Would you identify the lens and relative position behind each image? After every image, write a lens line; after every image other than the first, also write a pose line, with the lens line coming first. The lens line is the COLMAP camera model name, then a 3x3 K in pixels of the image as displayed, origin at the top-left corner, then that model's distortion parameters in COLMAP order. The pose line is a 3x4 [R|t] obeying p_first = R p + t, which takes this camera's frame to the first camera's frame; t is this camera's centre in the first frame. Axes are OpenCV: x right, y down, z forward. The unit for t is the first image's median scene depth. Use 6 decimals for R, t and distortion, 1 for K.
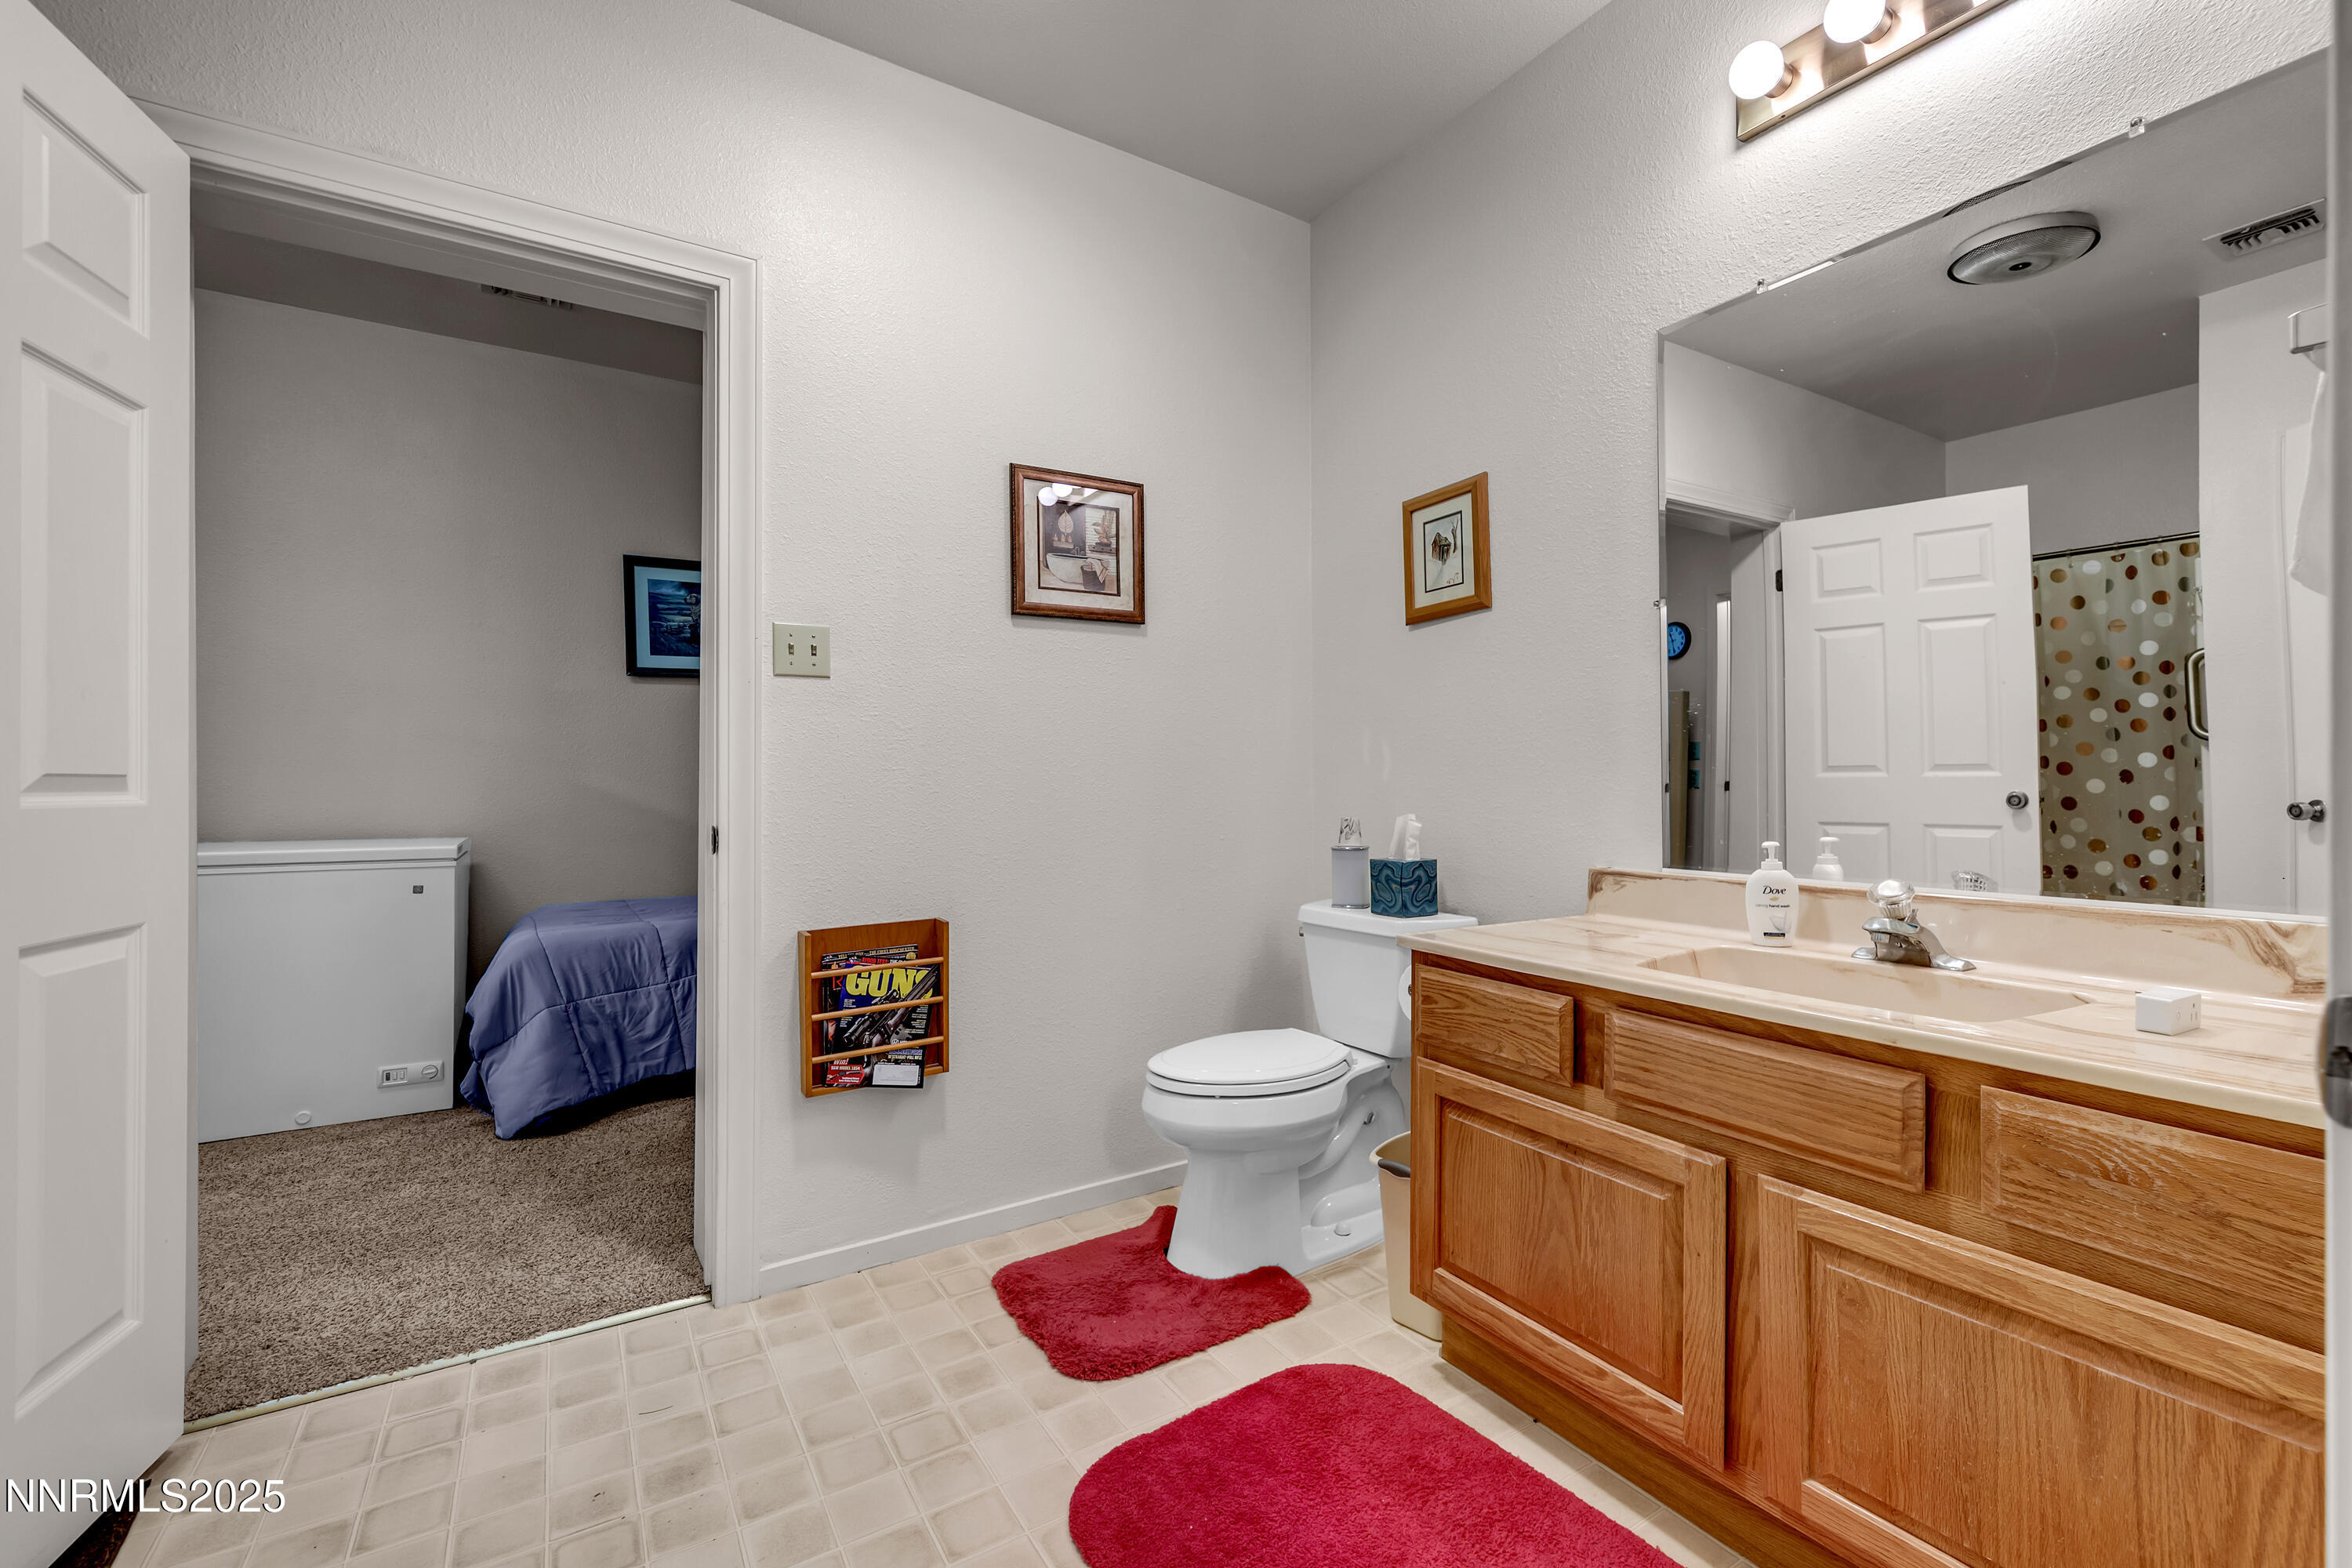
lens RADIAL K [[1027.8, 0, 1158.8], [0, 1027.8, 755.9], [0, 0, 1]] dist [0.000218, -0.000232]
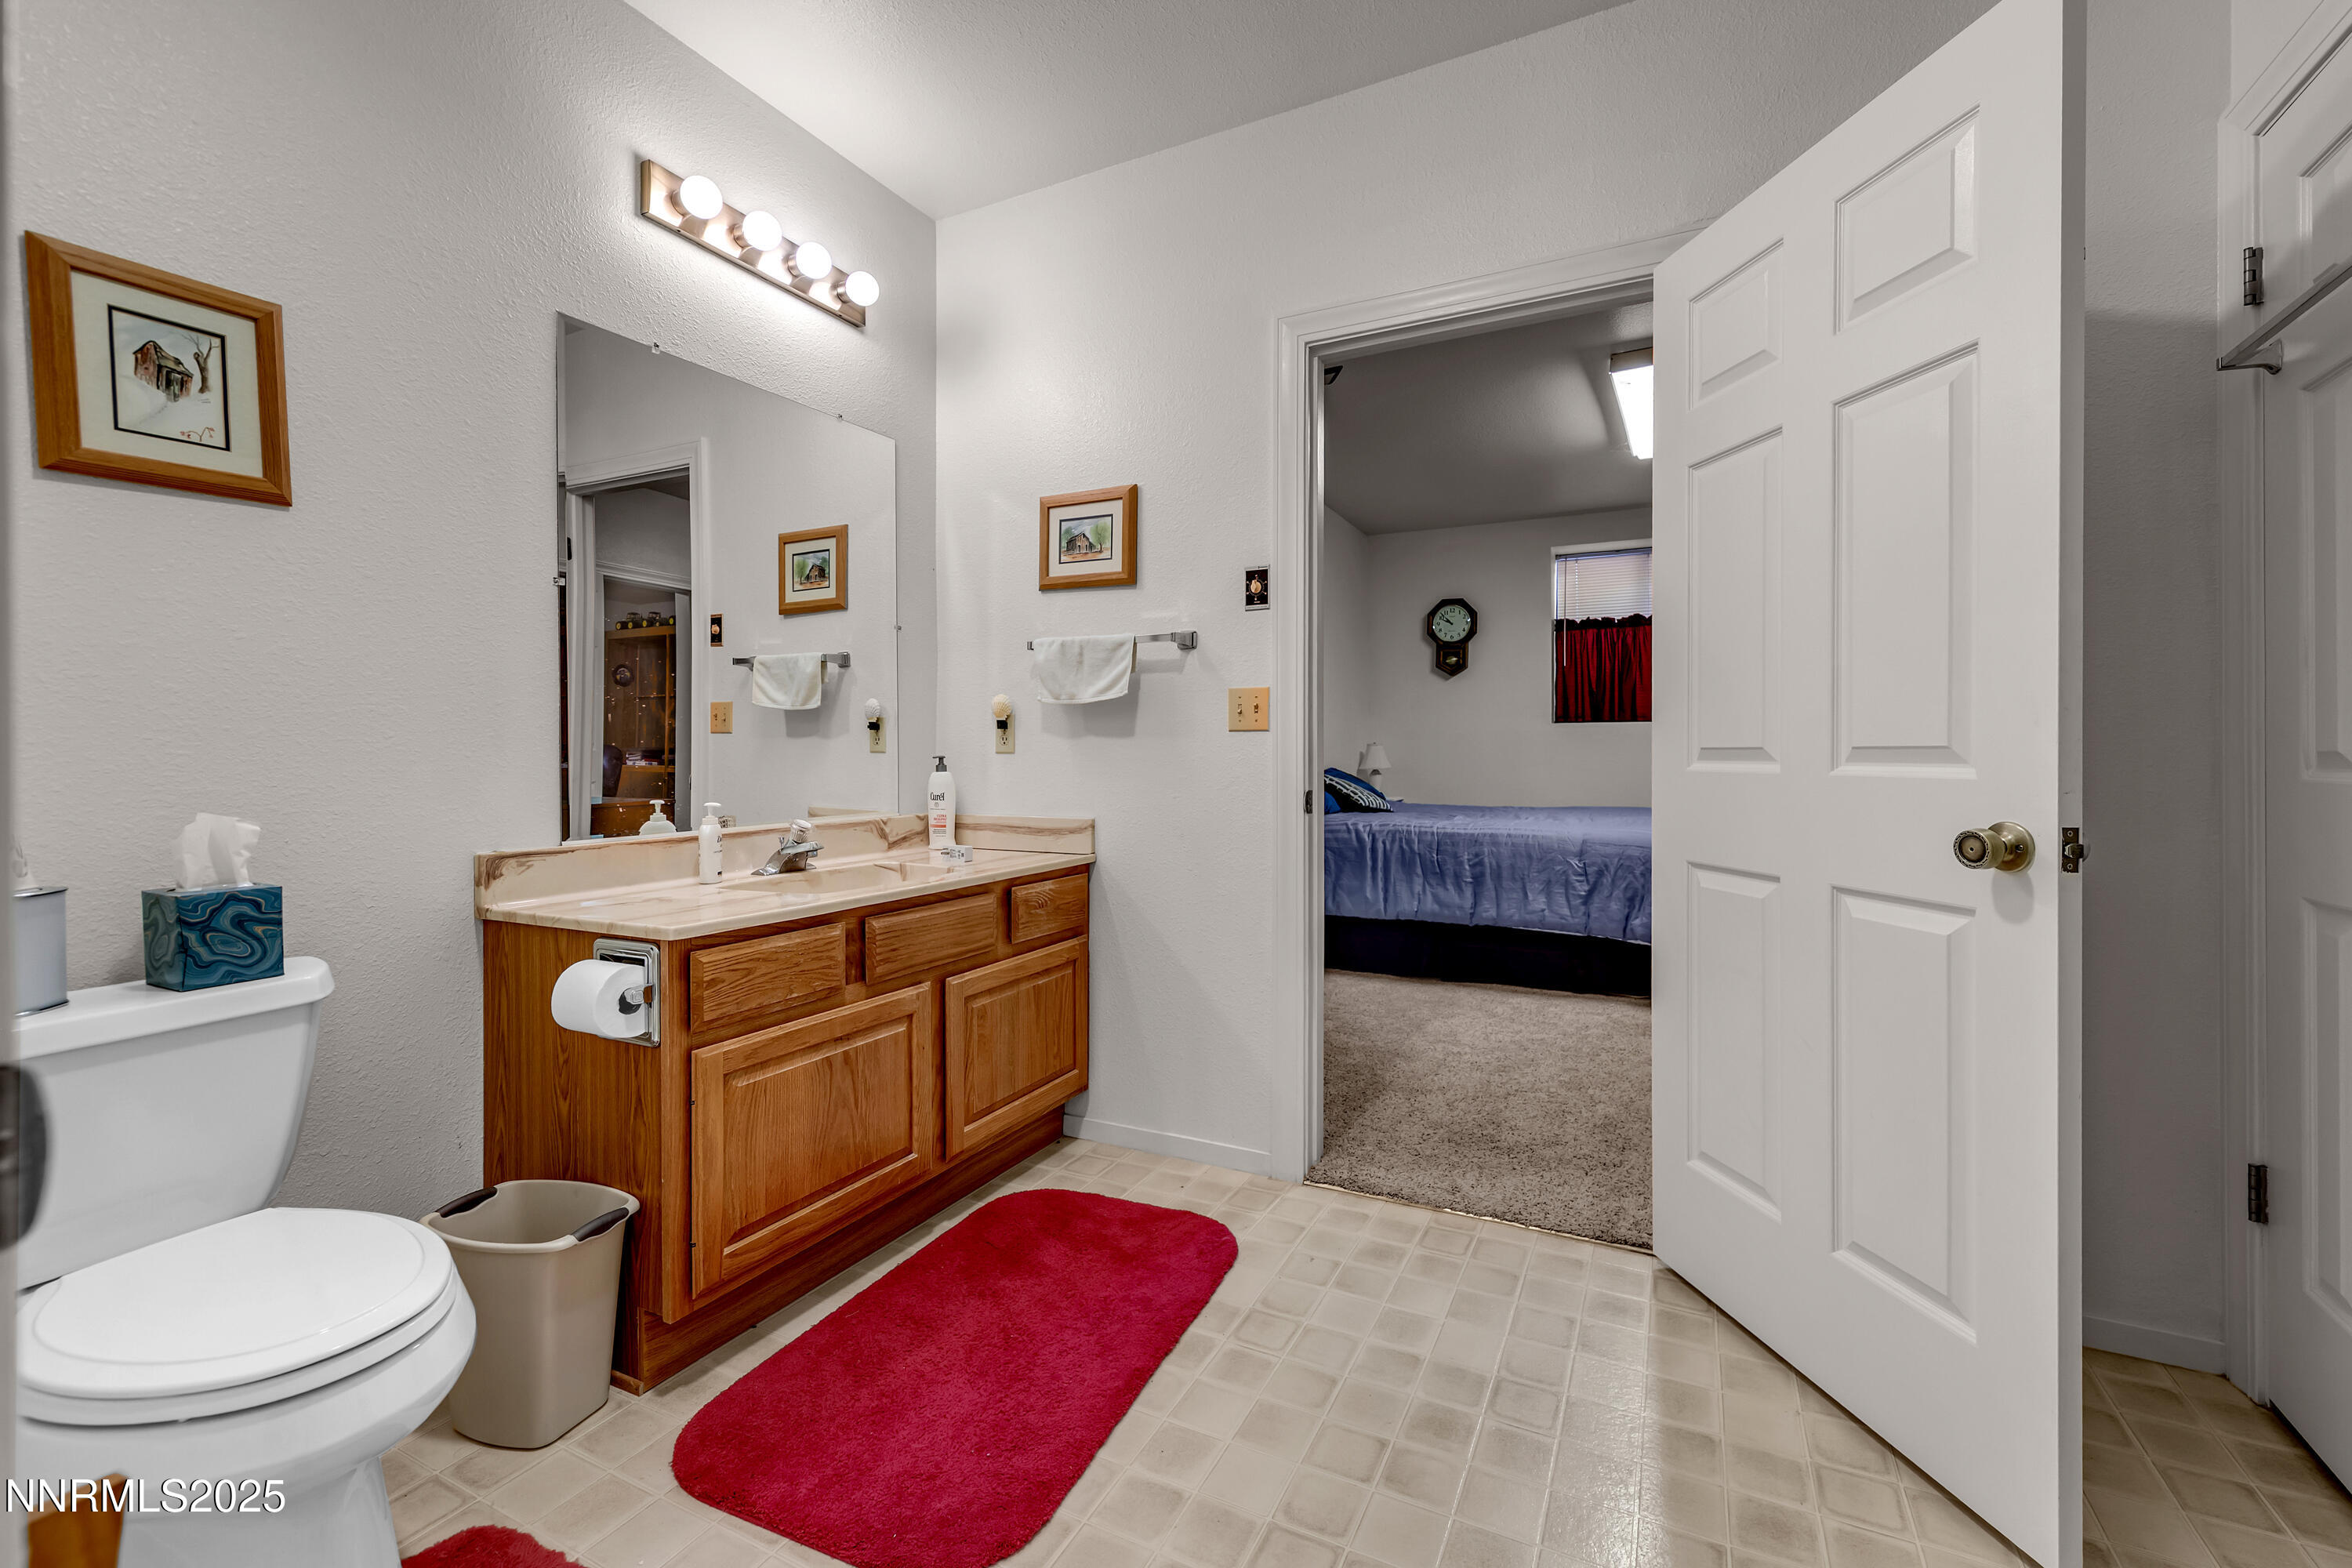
lens RADIAL K [[1027.8, 0, 1158.8], [0, 1027.8, 755.9], [0, 0, 1]] dist [0.000218, -0.000232]
pose [[-0.545608, 0.005967, 0.838019, -0.904349], [-0.011297, 0.999831, -0.014475, 0.041314], [-0.837964, -0.017365, -0.545448, 1.388520]]
